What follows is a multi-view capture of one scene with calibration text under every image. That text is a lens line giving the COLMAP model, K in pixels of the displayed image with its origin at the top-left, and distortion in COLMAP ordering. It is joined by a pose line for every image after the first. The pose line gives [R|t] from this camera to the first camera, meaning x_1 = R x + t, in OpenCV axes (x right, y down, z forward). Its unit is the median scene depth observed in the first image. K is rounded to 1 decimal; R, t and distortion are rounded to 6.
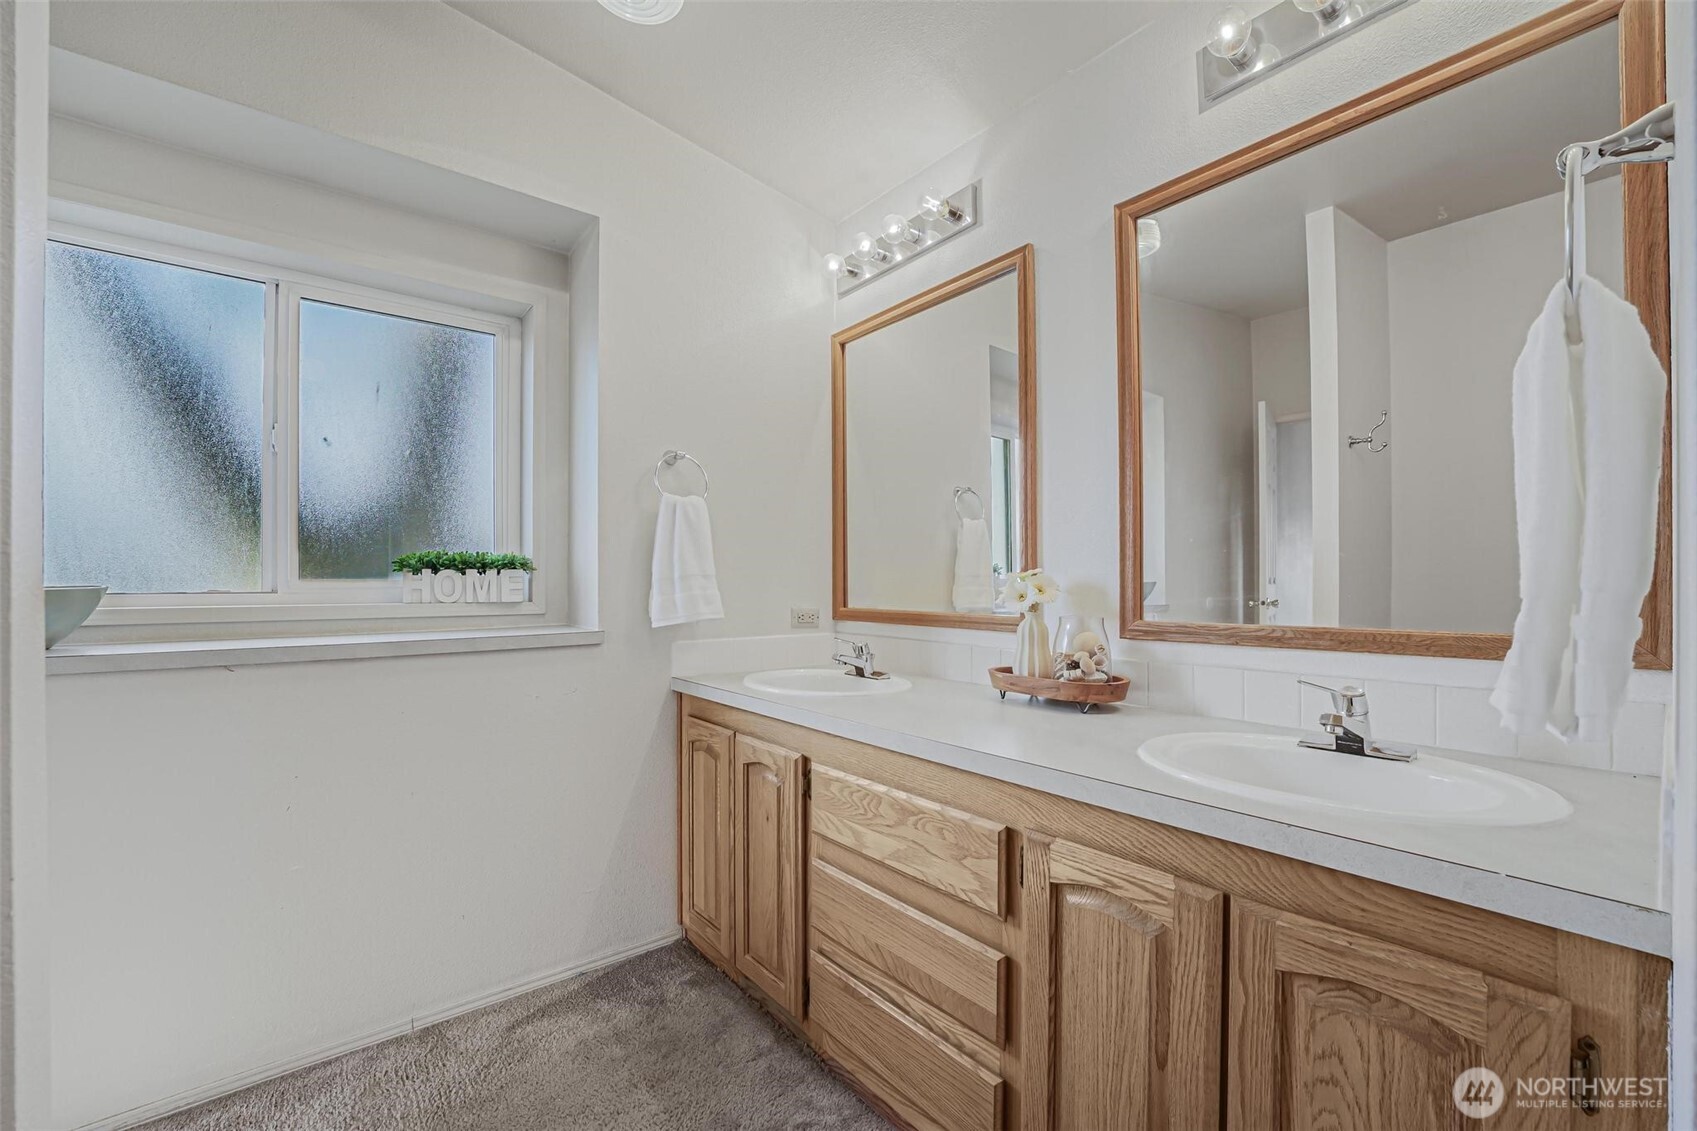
lens RADIAL K [[684.3, 0, 855.2], [0, 684.3, 577.7], [0, 0, 1]] dist [-0.022307, -0.000028]
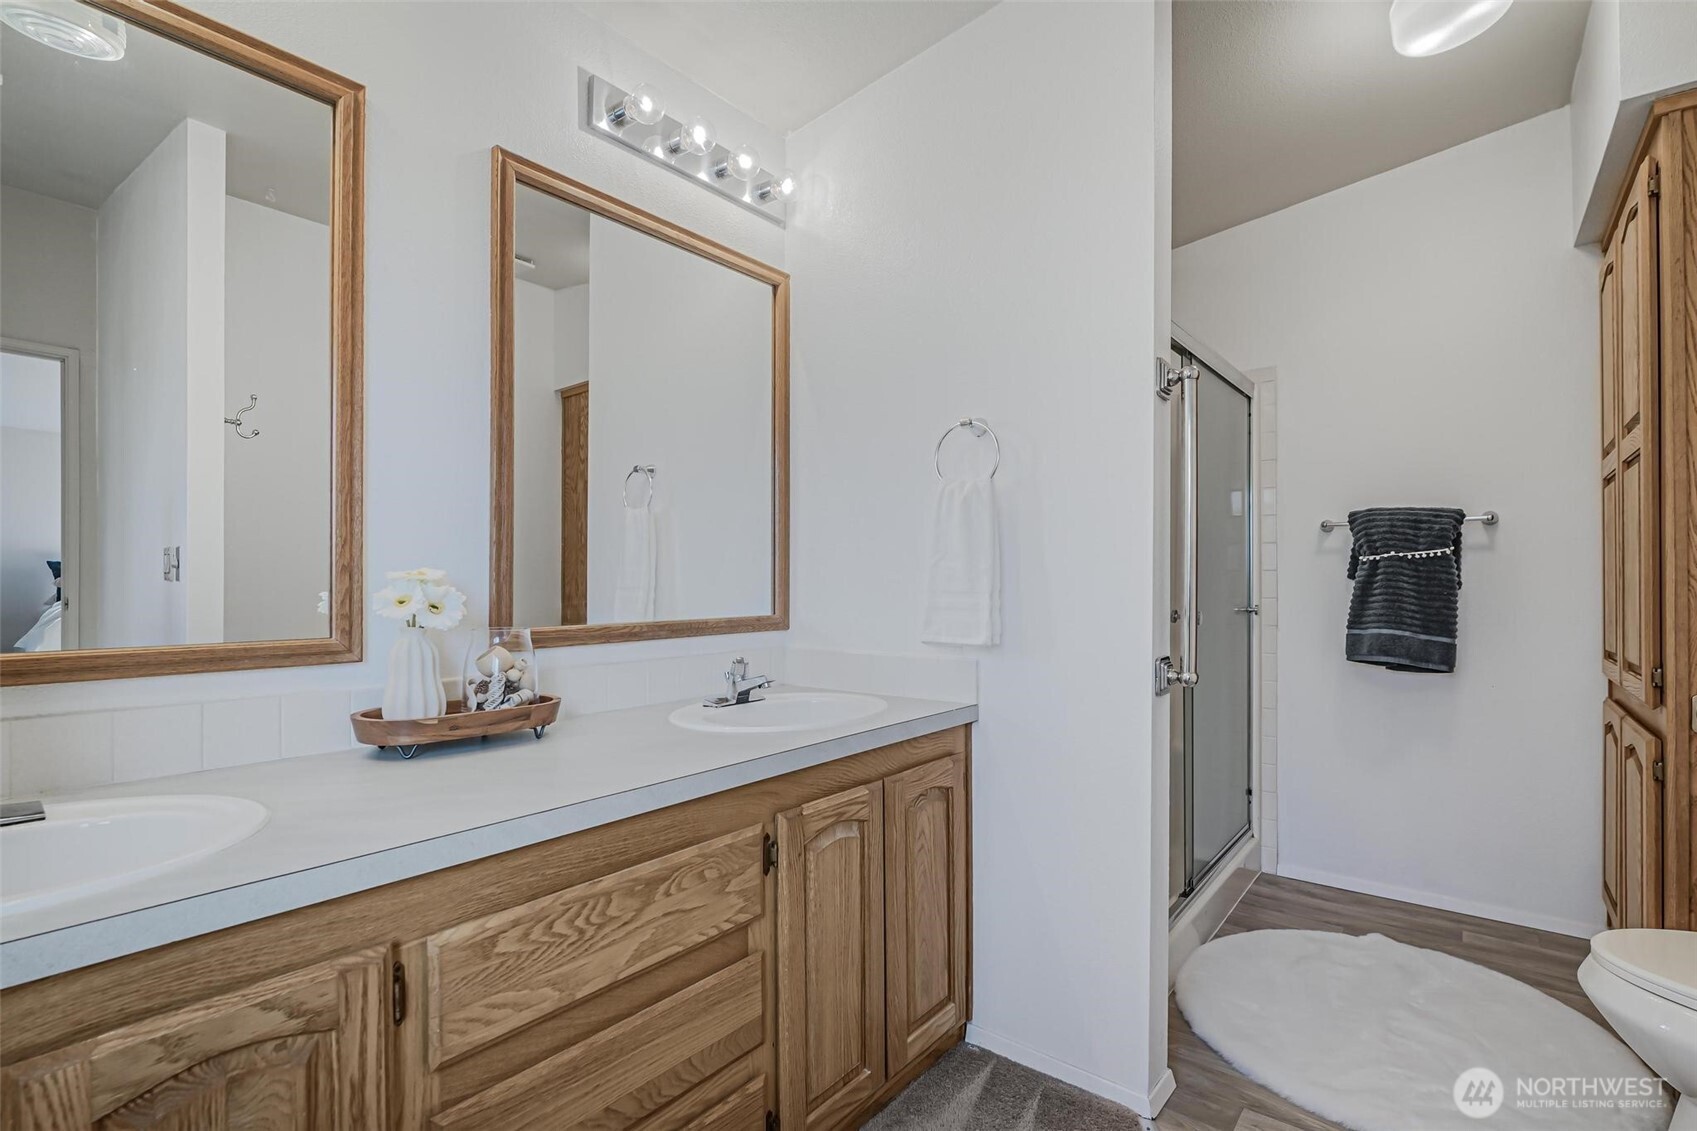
lens RADIAL K [[796.7, 0, 858.2], [0, 796.7, 571.7], [0, 0, 1]] dist [-0.020913, 0.000062]
pose [[-0.206408, 0.012565, 0.978385, -0.835470], [-0.001093, 0.999914, -0.013072, -0.000385], [-0.978465, -0.003768, -0.206376, 0.935467]]
